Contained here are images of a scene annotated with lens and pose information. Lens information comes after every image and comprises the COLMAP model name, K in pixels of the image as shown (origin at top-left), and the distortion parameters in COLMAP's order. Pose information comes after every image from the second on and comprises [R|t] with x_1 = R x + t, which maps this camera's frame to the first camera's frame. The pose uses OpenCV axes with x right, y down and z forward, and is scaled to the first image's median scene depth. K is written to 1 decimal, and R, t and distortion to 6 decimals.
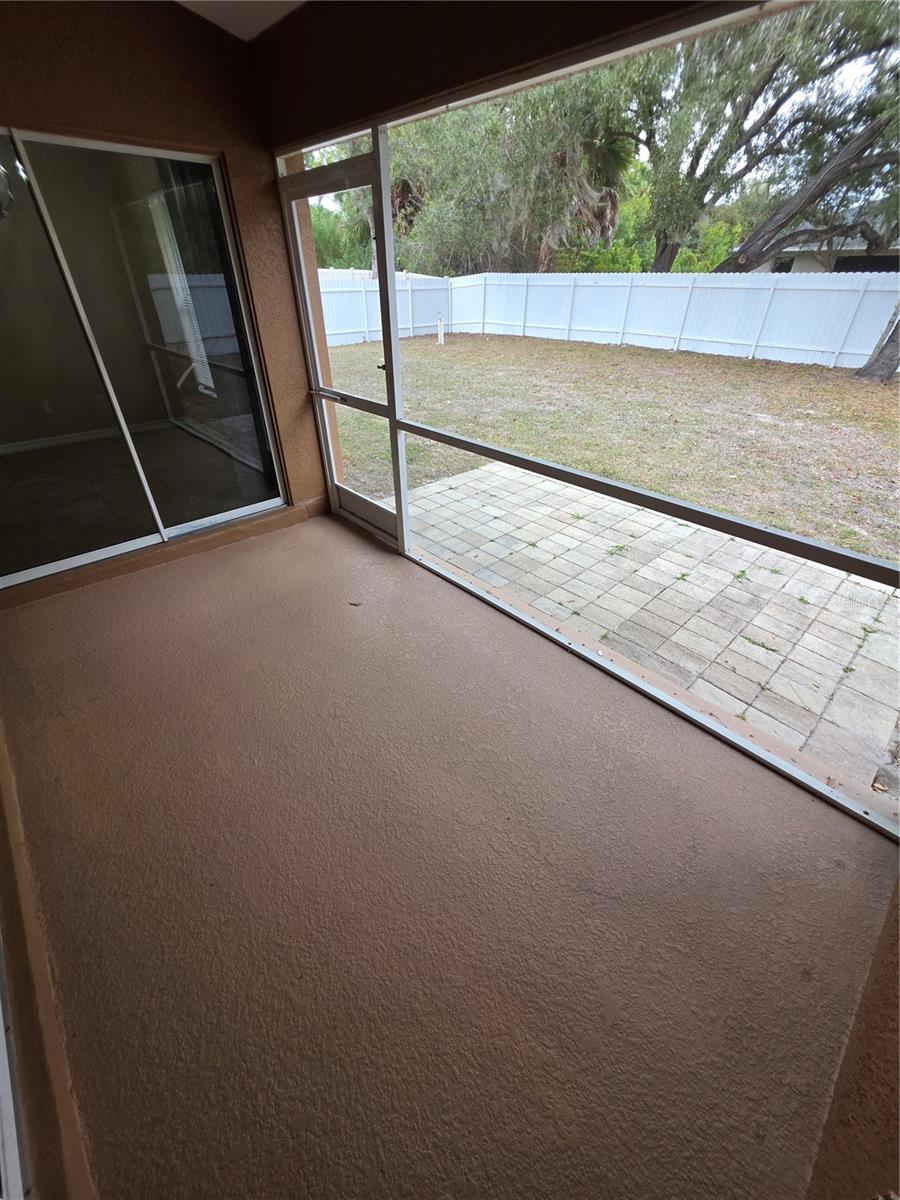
lens RADIAL K [[482.8, 0, 452.6], [0, 482.8, 596.8], [0, 0, 1]] dist [0.001263, 0.000043]
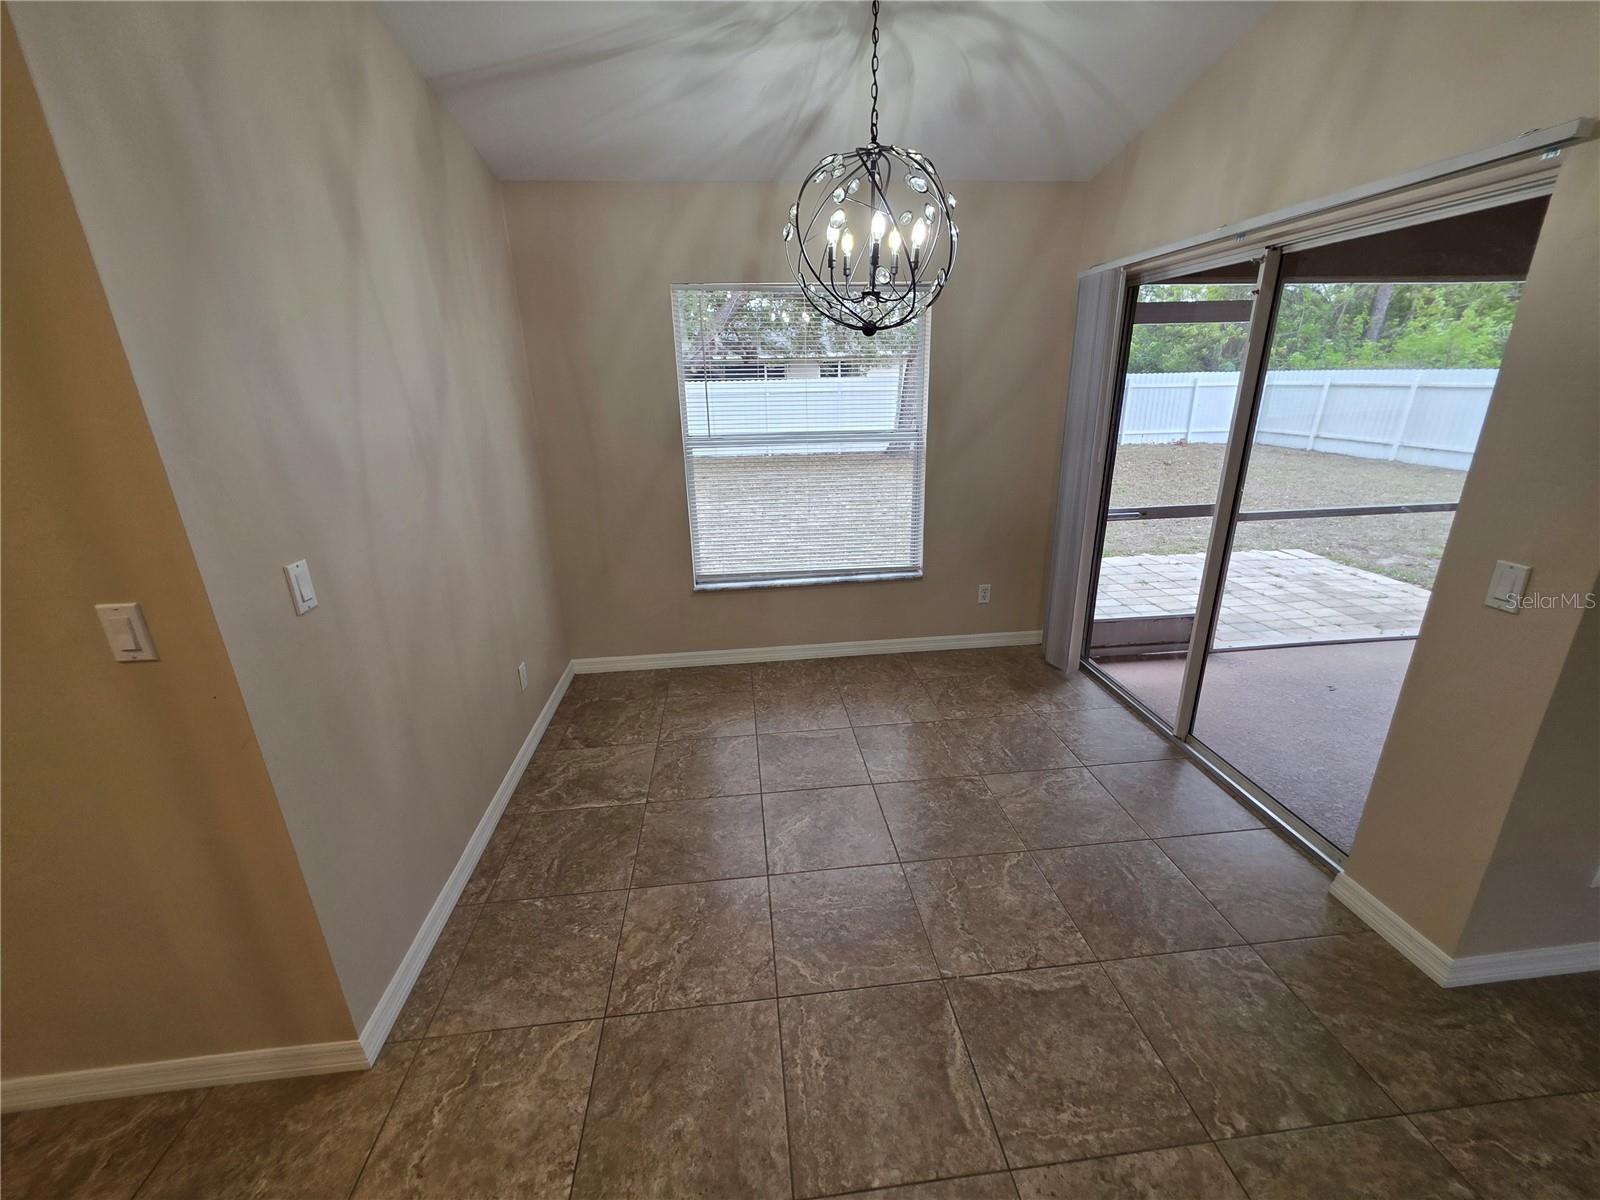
lens RADIAL K [[643.7, 0, 801.2], [0, 643.7, 597.5], [0, 0, 1]] dist [0.001263, 0.000043]
pose [[0.596784, -0.273272, 0.754434, -1.595018], [0.461207, 0.886210, -0.043827, -0.526308], [-0.656610, 0.374105, 0.654911, 0.713154]]
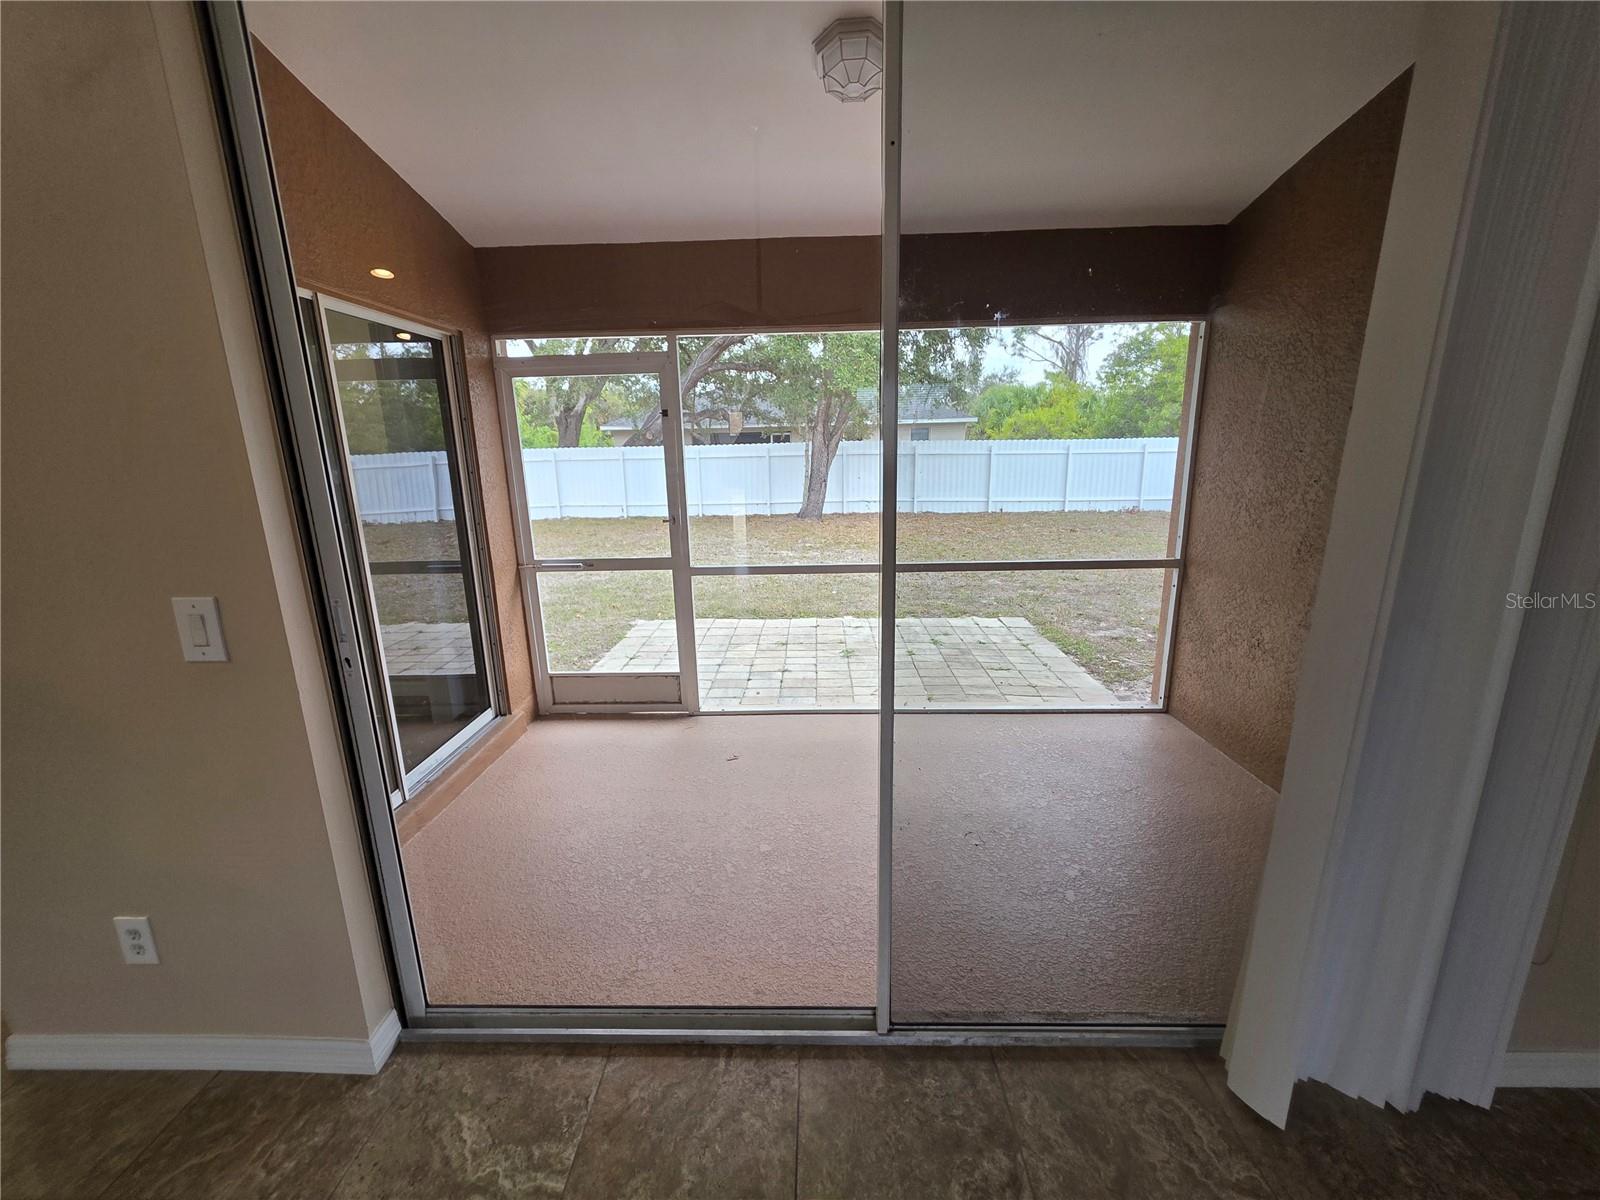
lens RADIAL K [[641.9, 0, 795.4], [0, 641.9, 595.7], [0, 0, 1]] dist [0.001363, -0.000210]
pose [[0.701300, -0.174844, 0.691091, -0.801910], [0.411950, 0.890594, -0.192718, 0.021303], [-0.581786, 0.419848, 0.696601, -0.007920]]
